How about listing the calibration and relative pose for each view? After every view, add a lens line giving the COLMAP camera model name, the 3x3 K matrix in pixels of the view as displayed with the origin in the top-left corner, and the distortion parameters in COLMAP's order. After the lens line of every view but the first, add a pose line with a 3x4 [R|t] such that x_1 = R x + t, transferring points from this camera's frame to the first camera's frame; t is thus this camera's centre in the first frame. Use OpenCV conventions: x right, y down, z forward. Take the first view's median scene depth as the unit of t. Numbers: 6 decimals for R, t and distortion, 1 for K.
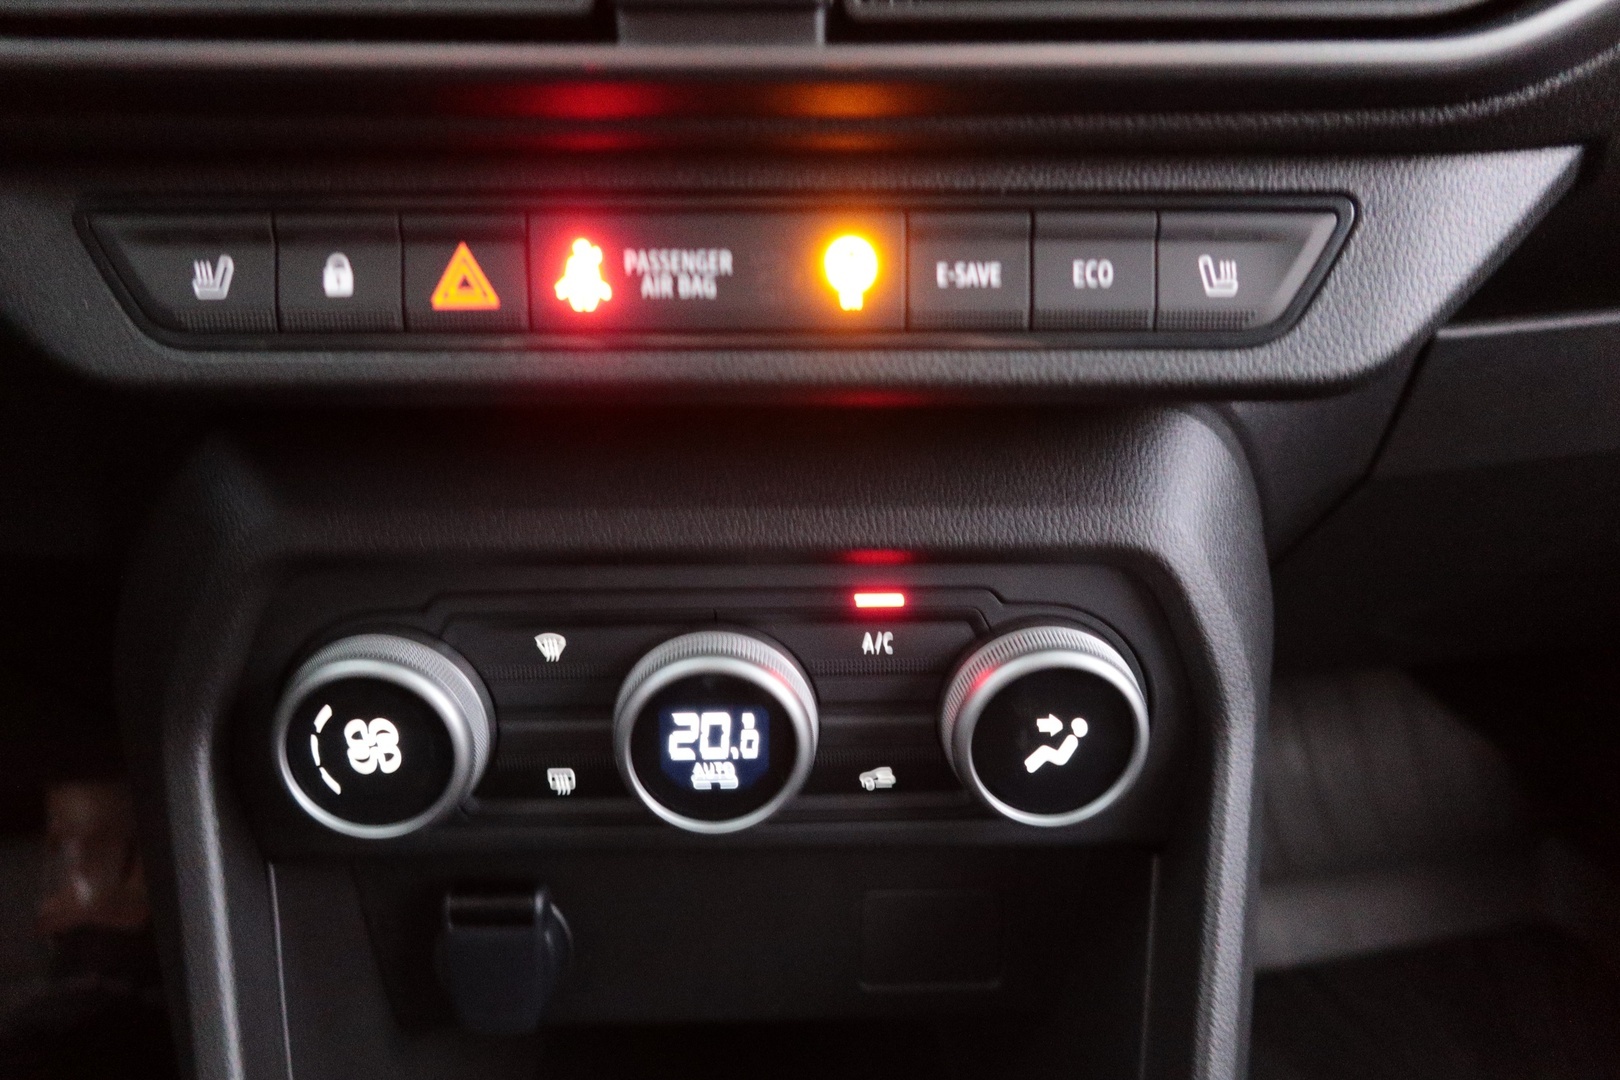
lens RADIAL K [[1113.1, 0, 810.3], [0, 1113.1, 546.2], [0, 0, 1]] dist [-0.000772, -0.000395]
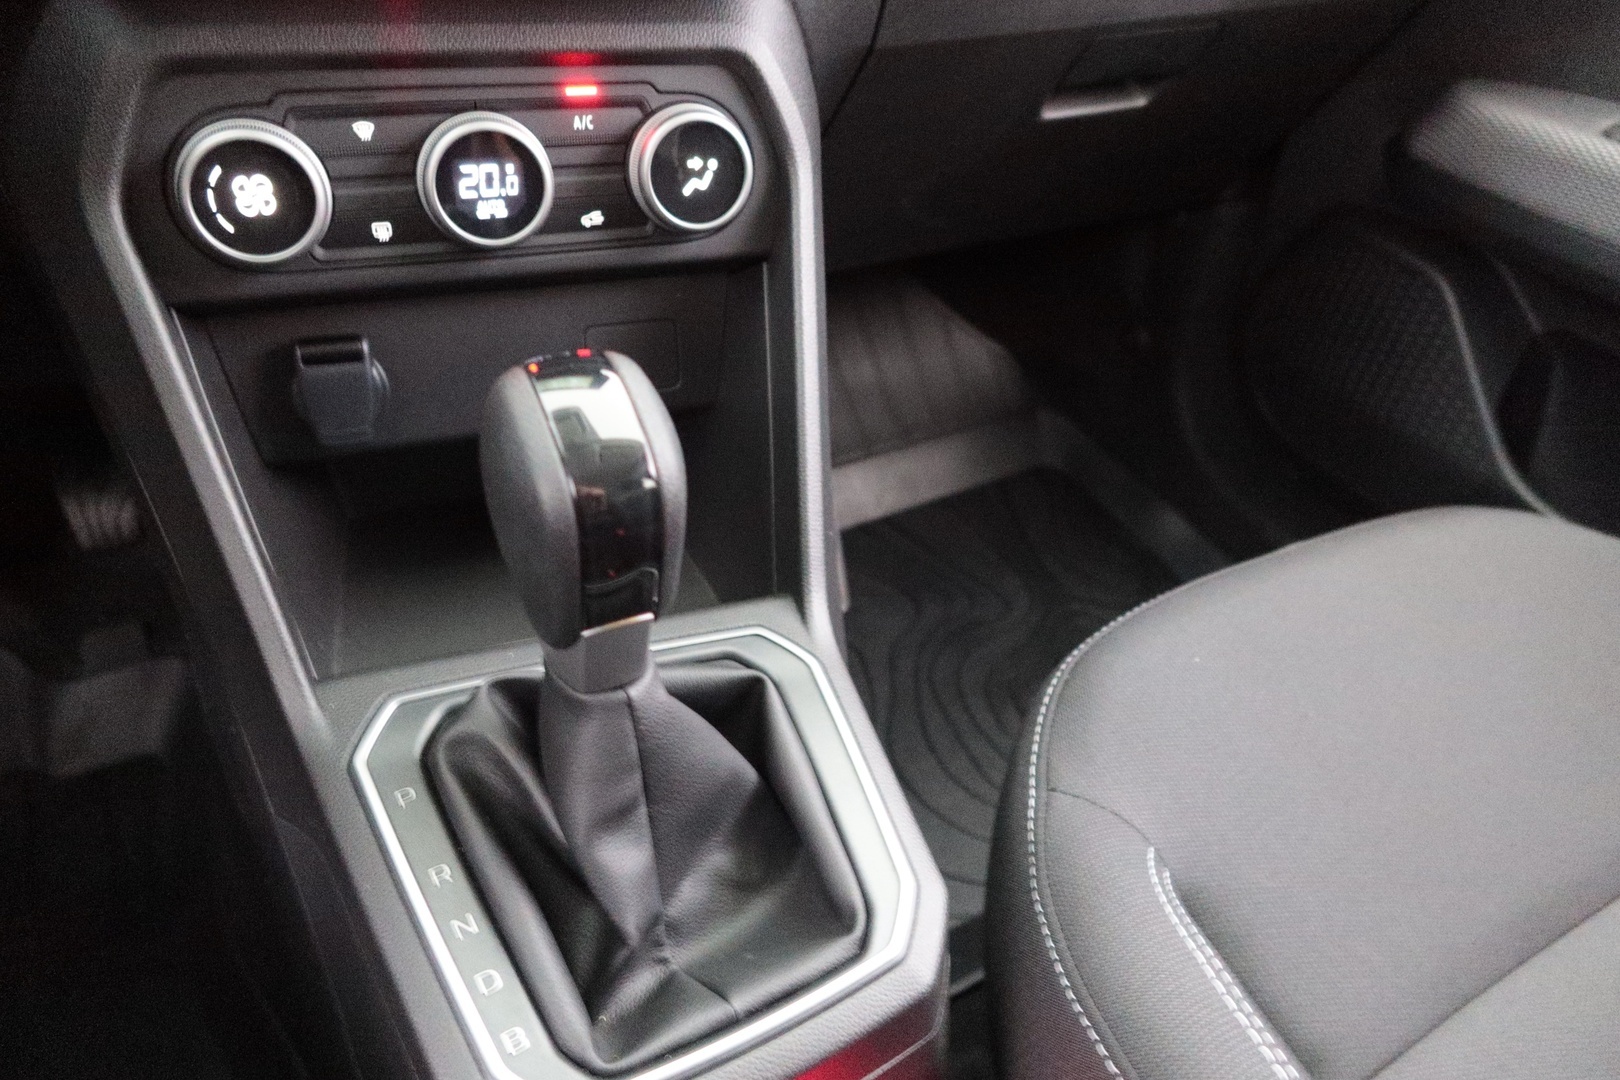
lens RADIAL K [[1113.1, 0, 815.3], [0, 1113.1, 535.5], [0, 0, 1]] dist [-0.000772, -0.000395]
pose [[0.934392, -0.151767, 0.322303, -0.236245], [0.091478, 0.976596, 0.194658, 0.393322], [-0.344303, -0.152403, 0.926406, -0.684025]]
